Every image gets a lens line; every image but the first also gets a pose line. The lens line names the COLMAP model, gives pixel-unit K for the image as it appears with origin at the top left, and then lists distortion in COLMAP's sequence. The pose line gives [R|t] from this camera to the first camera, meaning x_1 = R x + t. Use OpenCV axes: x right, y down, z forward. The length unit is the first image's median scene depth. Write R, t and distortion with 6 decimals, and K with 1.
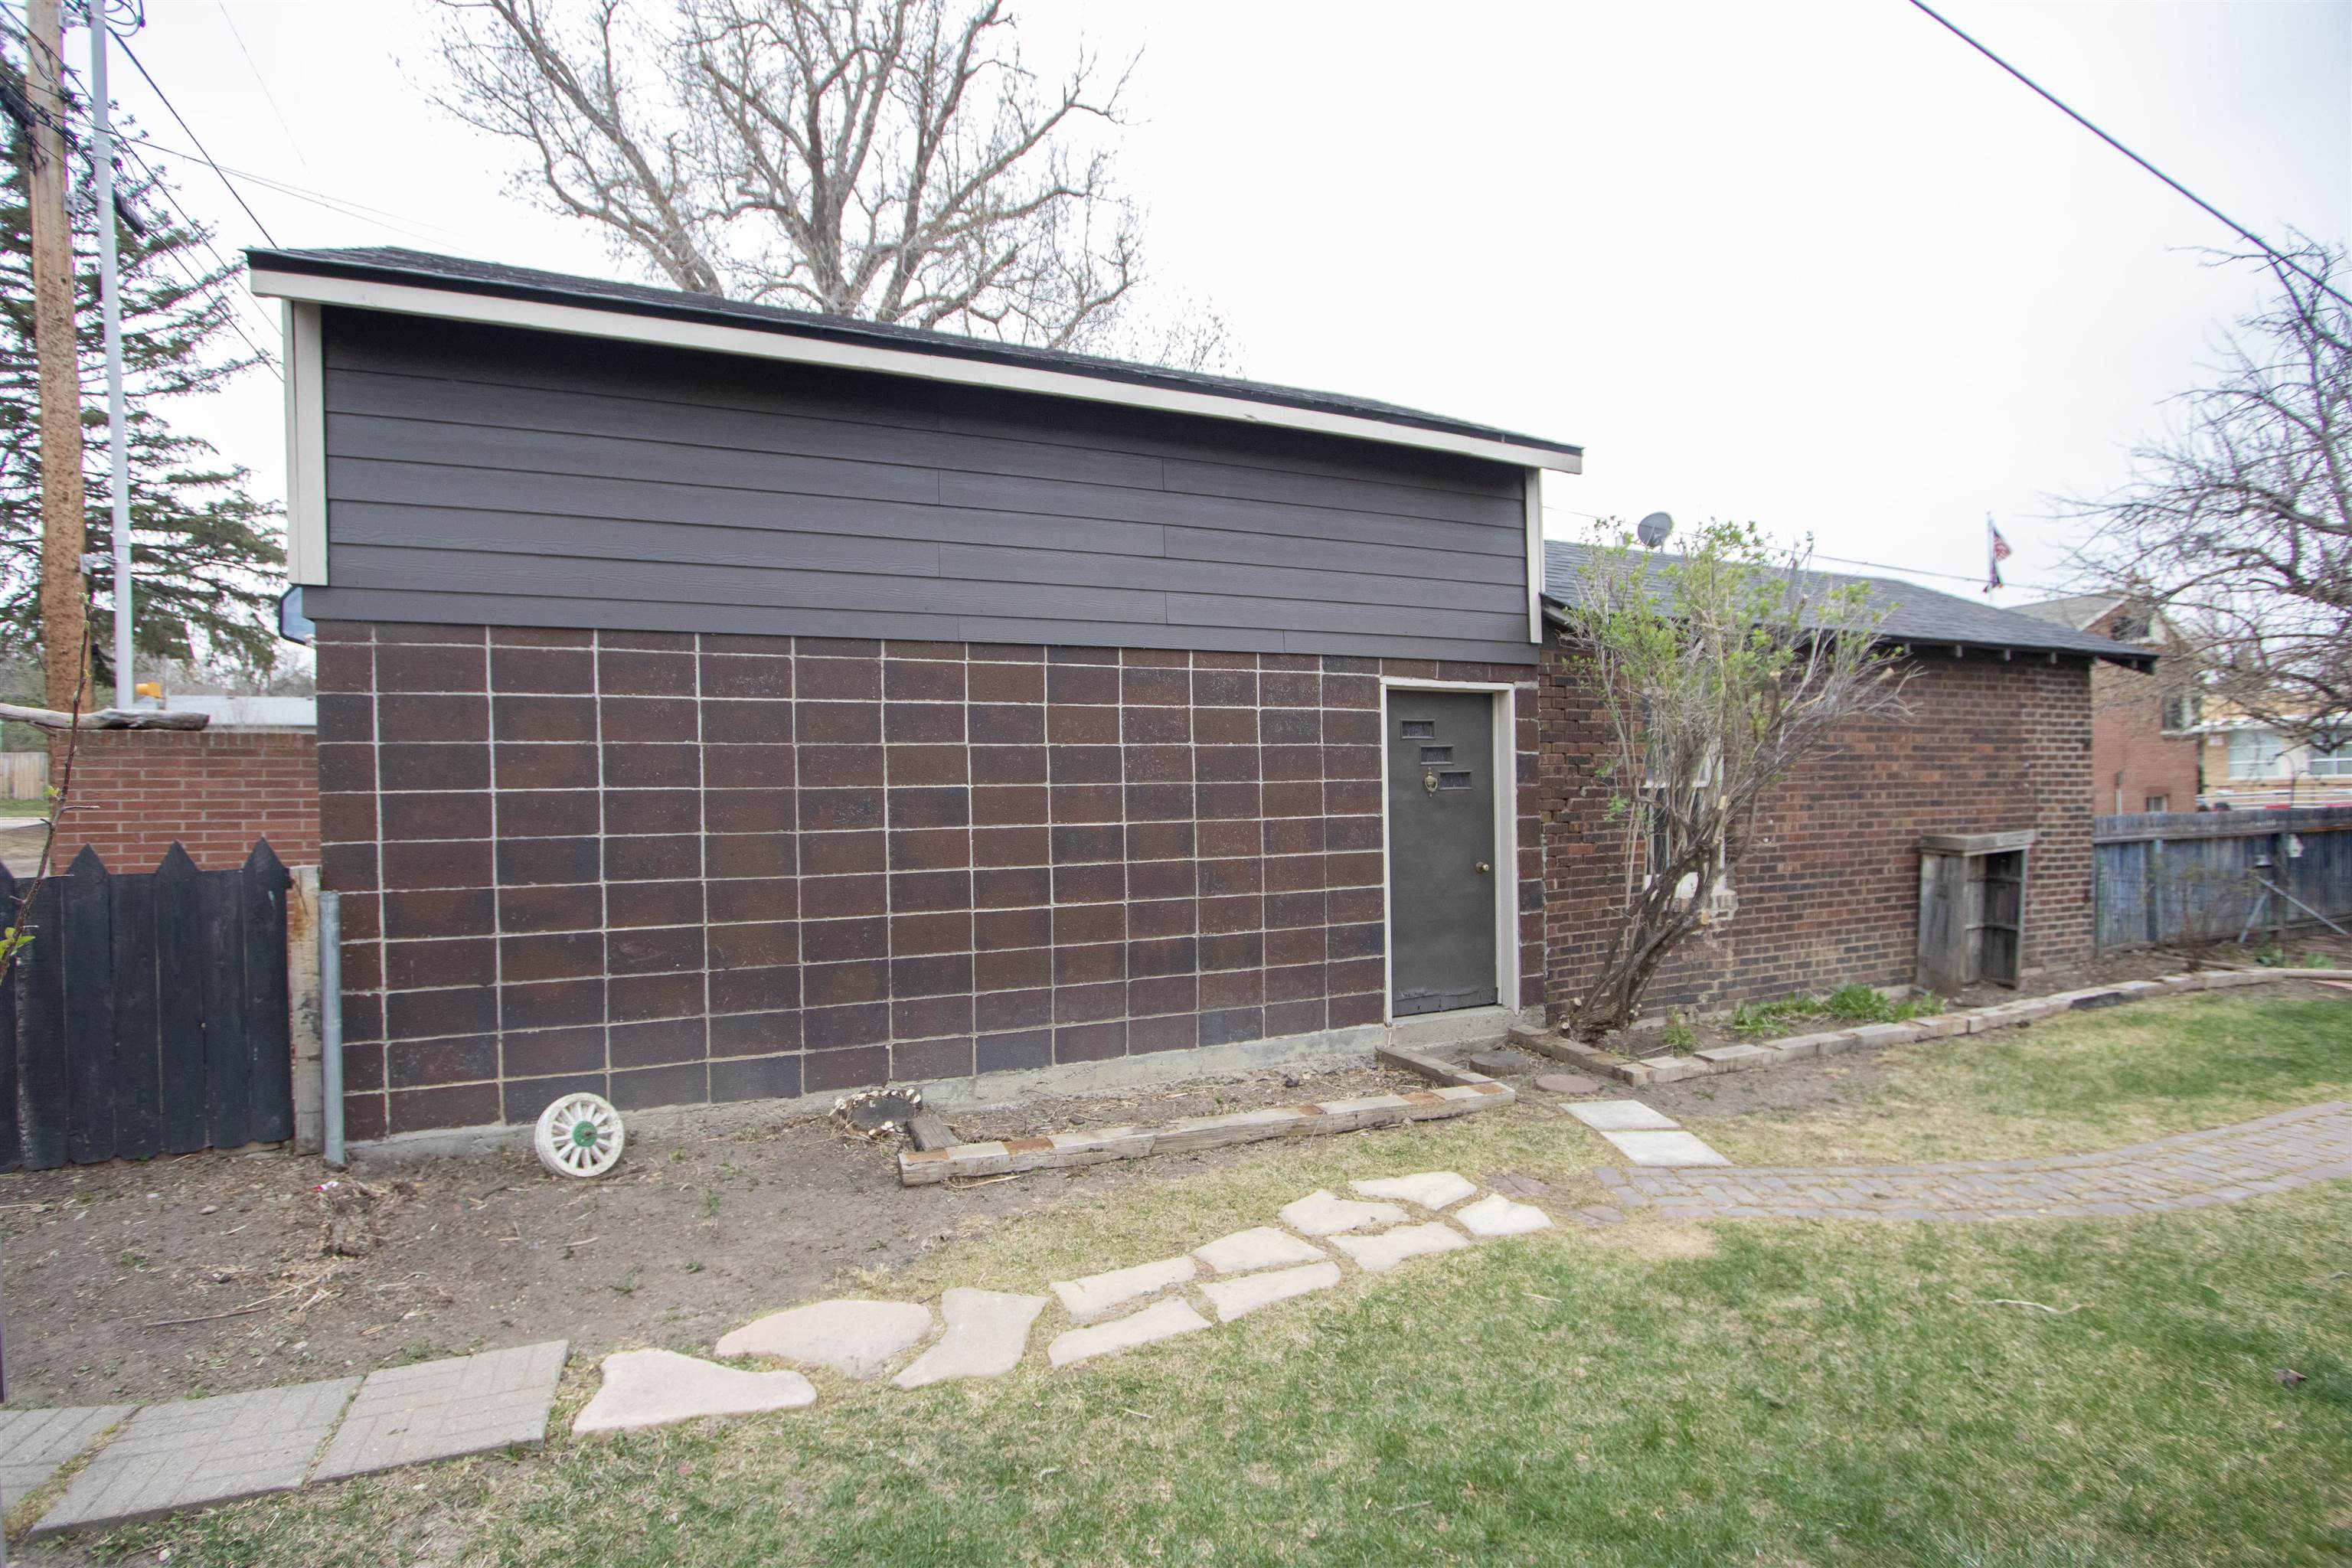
lens RADIAL K [[1085.2, 0, 1159.1], [0, 1085.2, 796.9], [0, 0, 1]] dist [-0.018062, 0.004153]
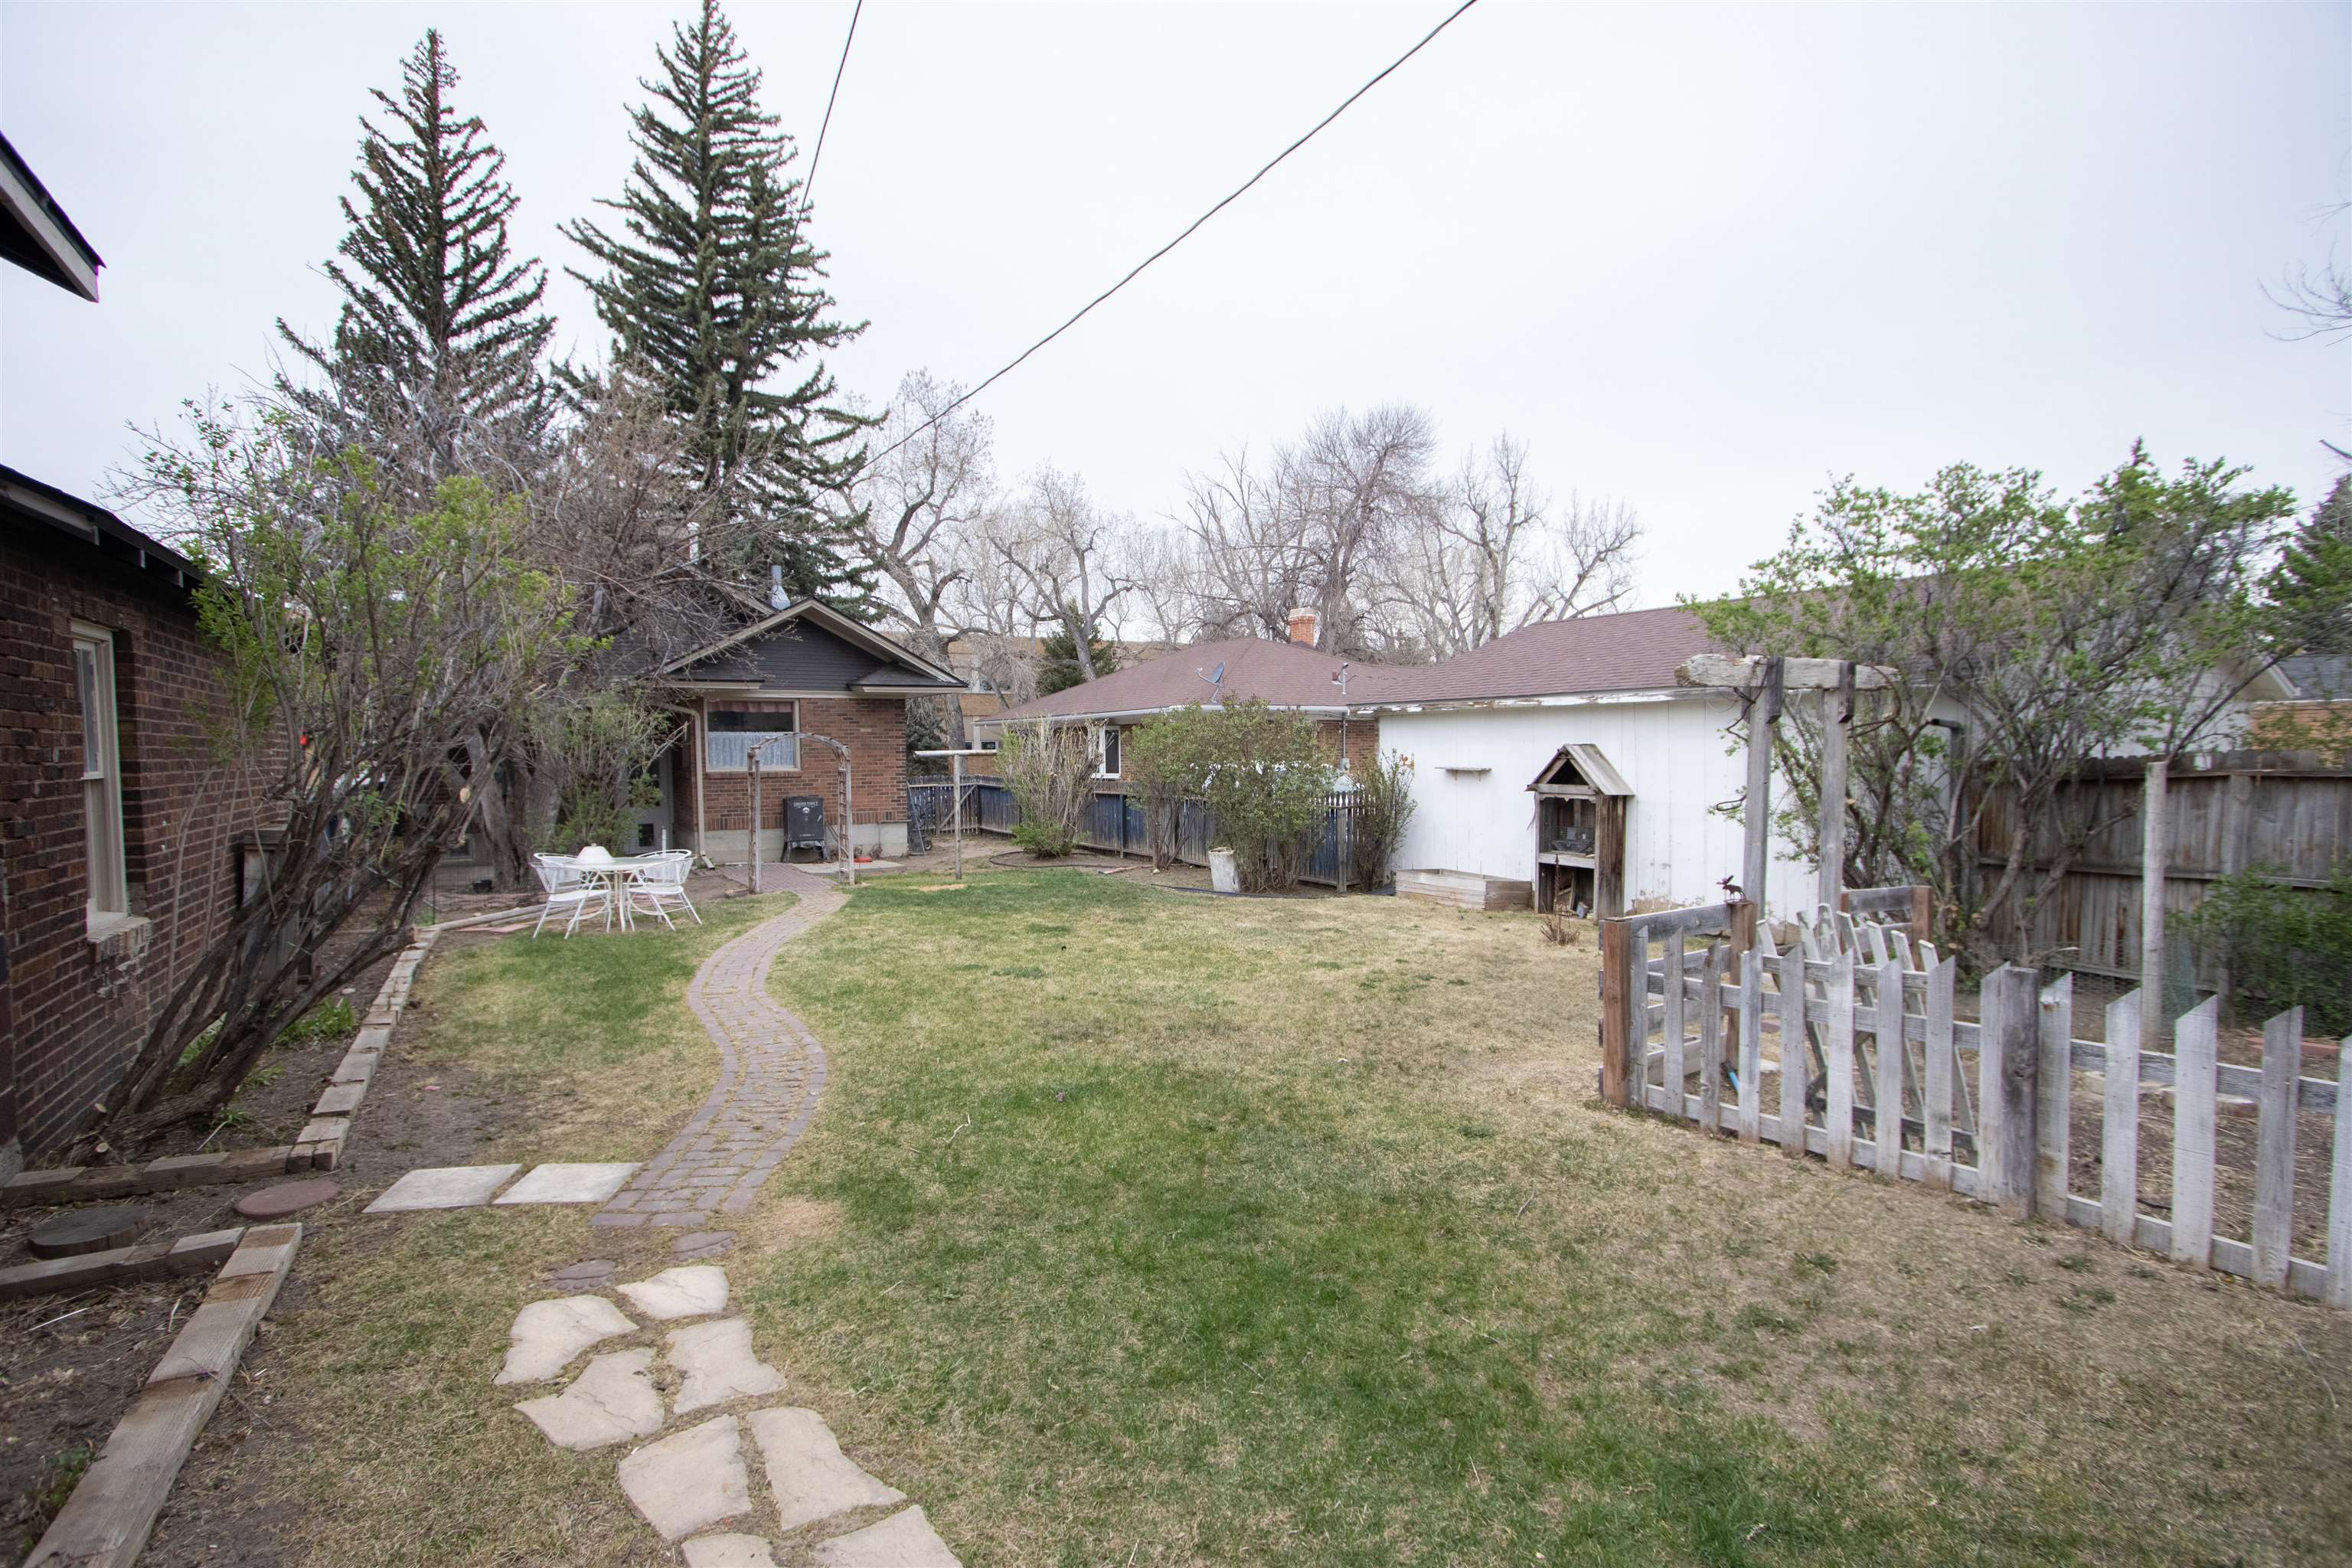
lens RADIAL K [[1085.2, 0, 1159.1], [0, 1085.2, 796.9], [0, 0, 1]] dist [-0.018062, 0.004153]
pose [[-0.121600, -0.027135, 0.992208, -0.395523], [0.014554, 0.999470, 0.029117, -0.011548], [-0.992473, 0.017981, -0.121140, 0.518554]]
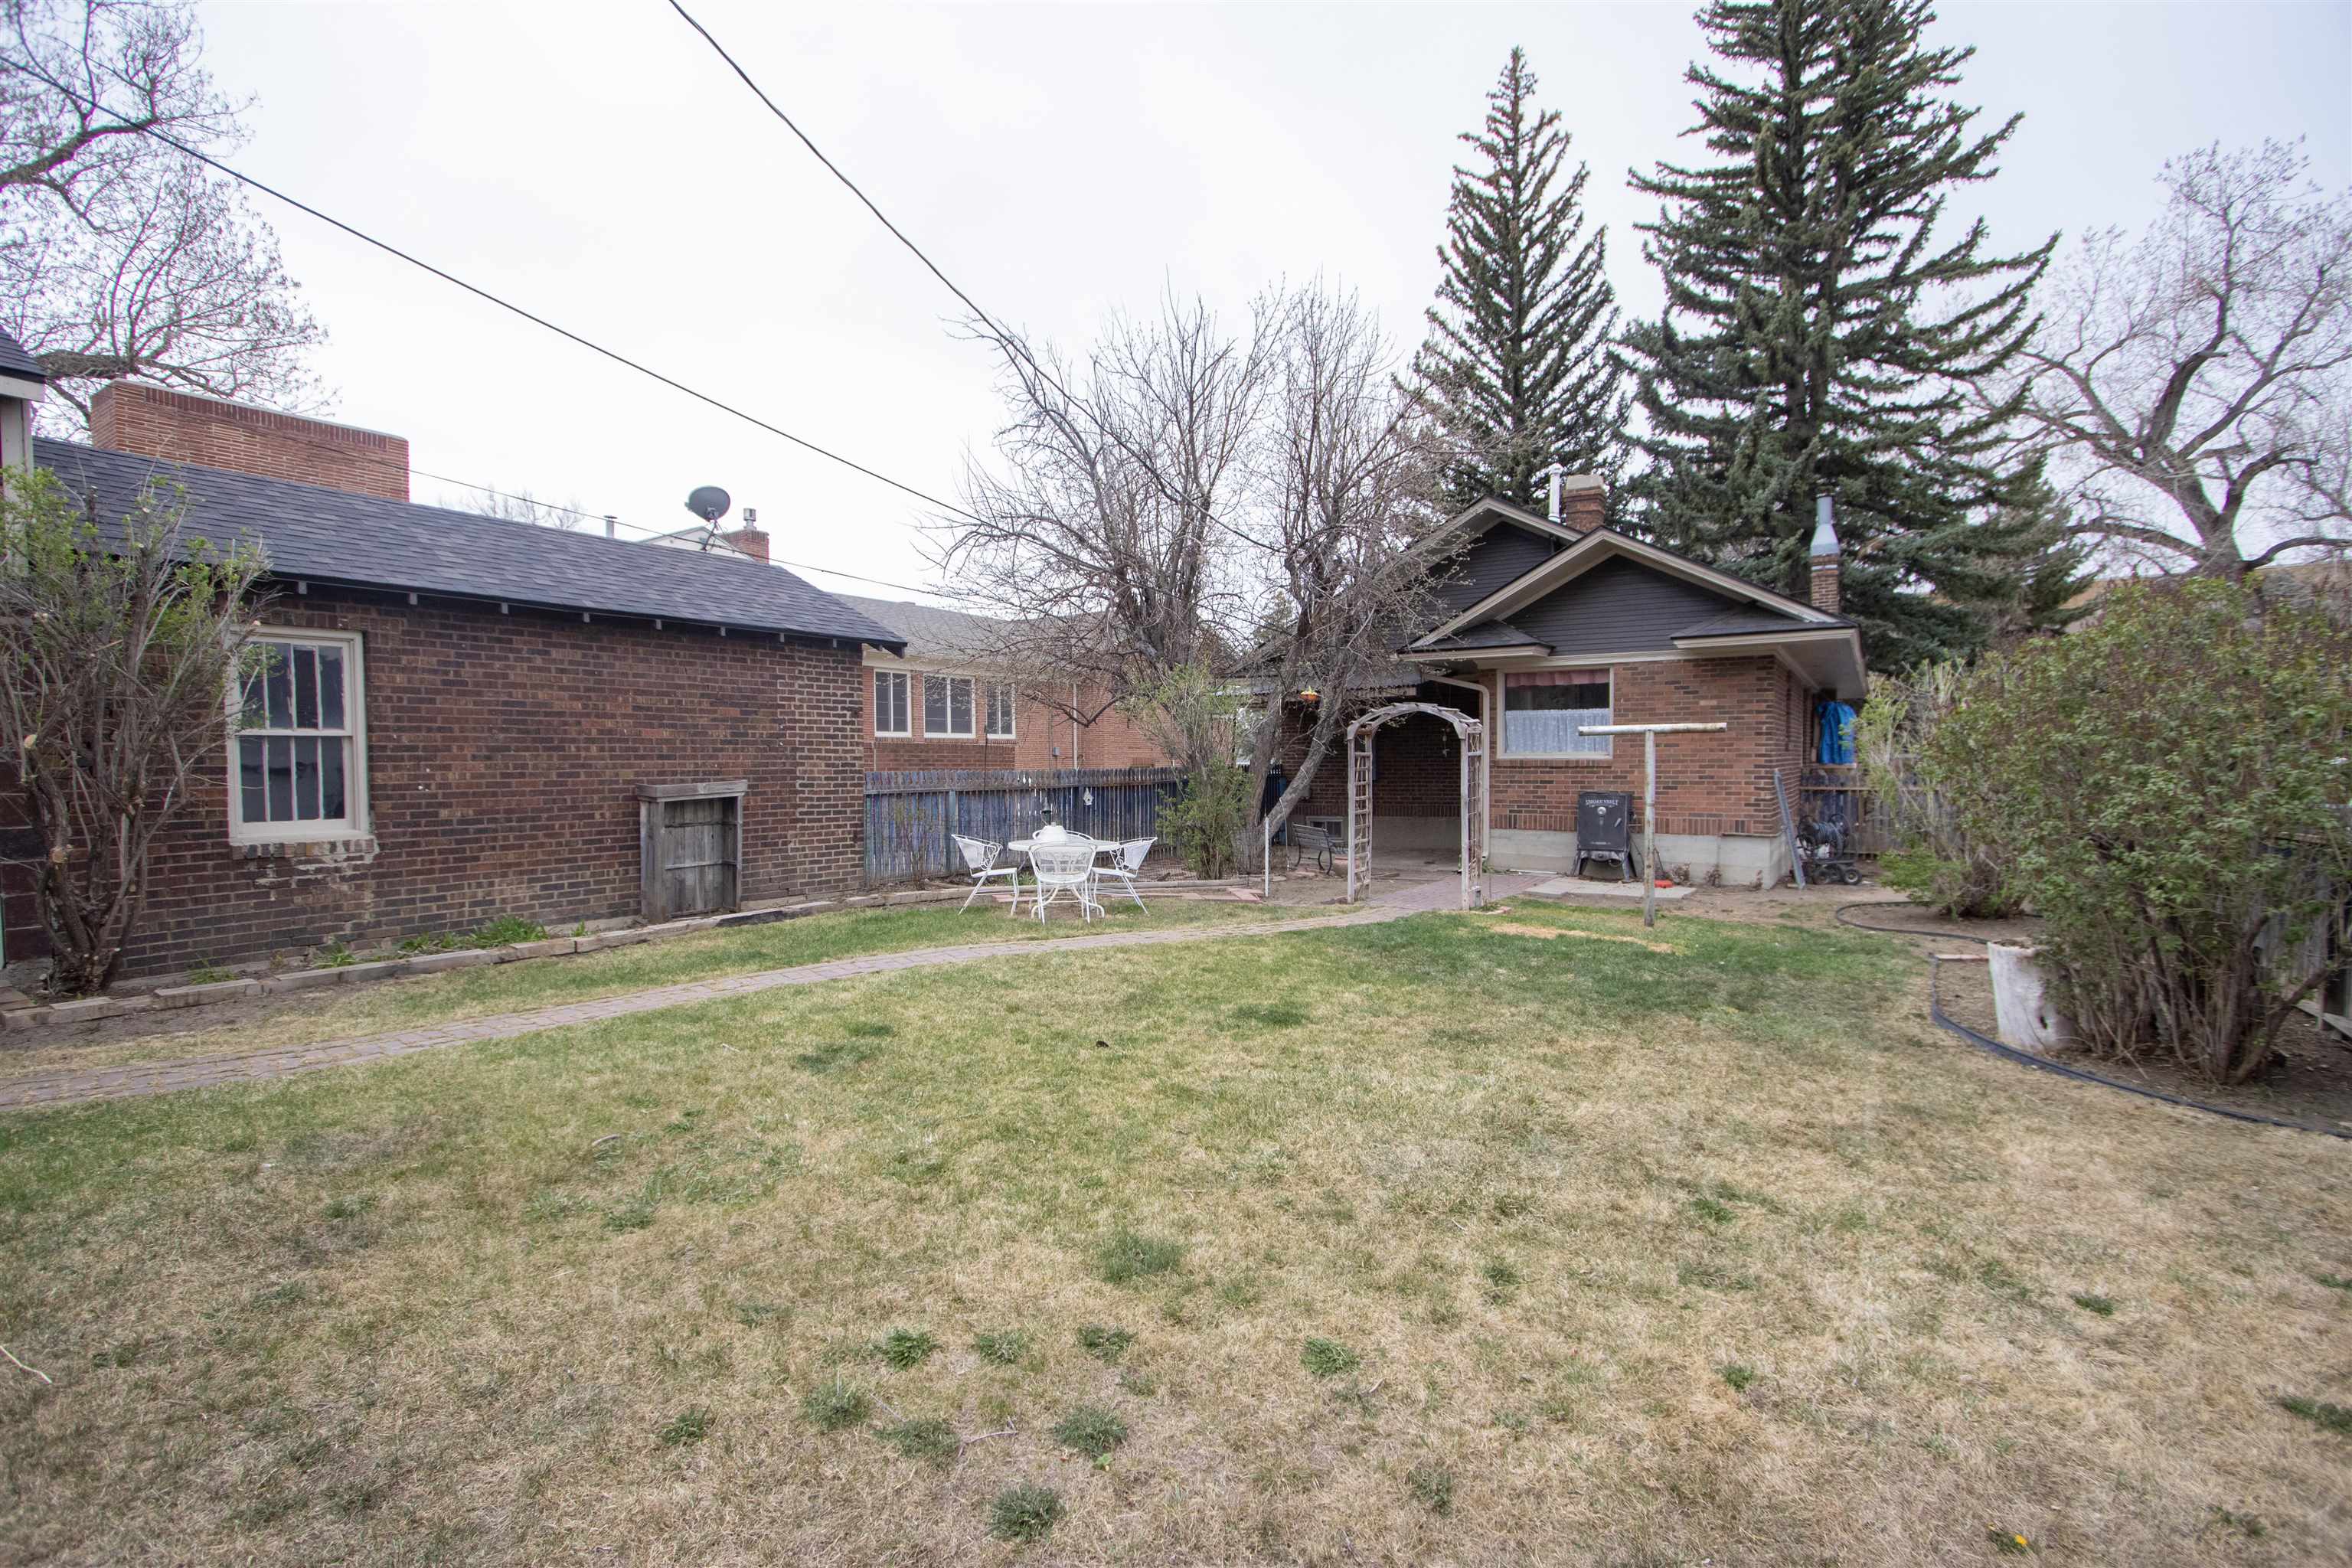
lens RADIAL K [[1085.2, 0, 1159.1], [0, 1085.2, 796.9], [0, 0, 1]] dist [-0.018062, 0.004153]
pose [[0.844393, -0.007072, 0.535677, 0.836636], [-0.007033, 0.999680, 0.024284, 0.025366], [-0.535677, -0.024273, 0.844074, -0.391700]]
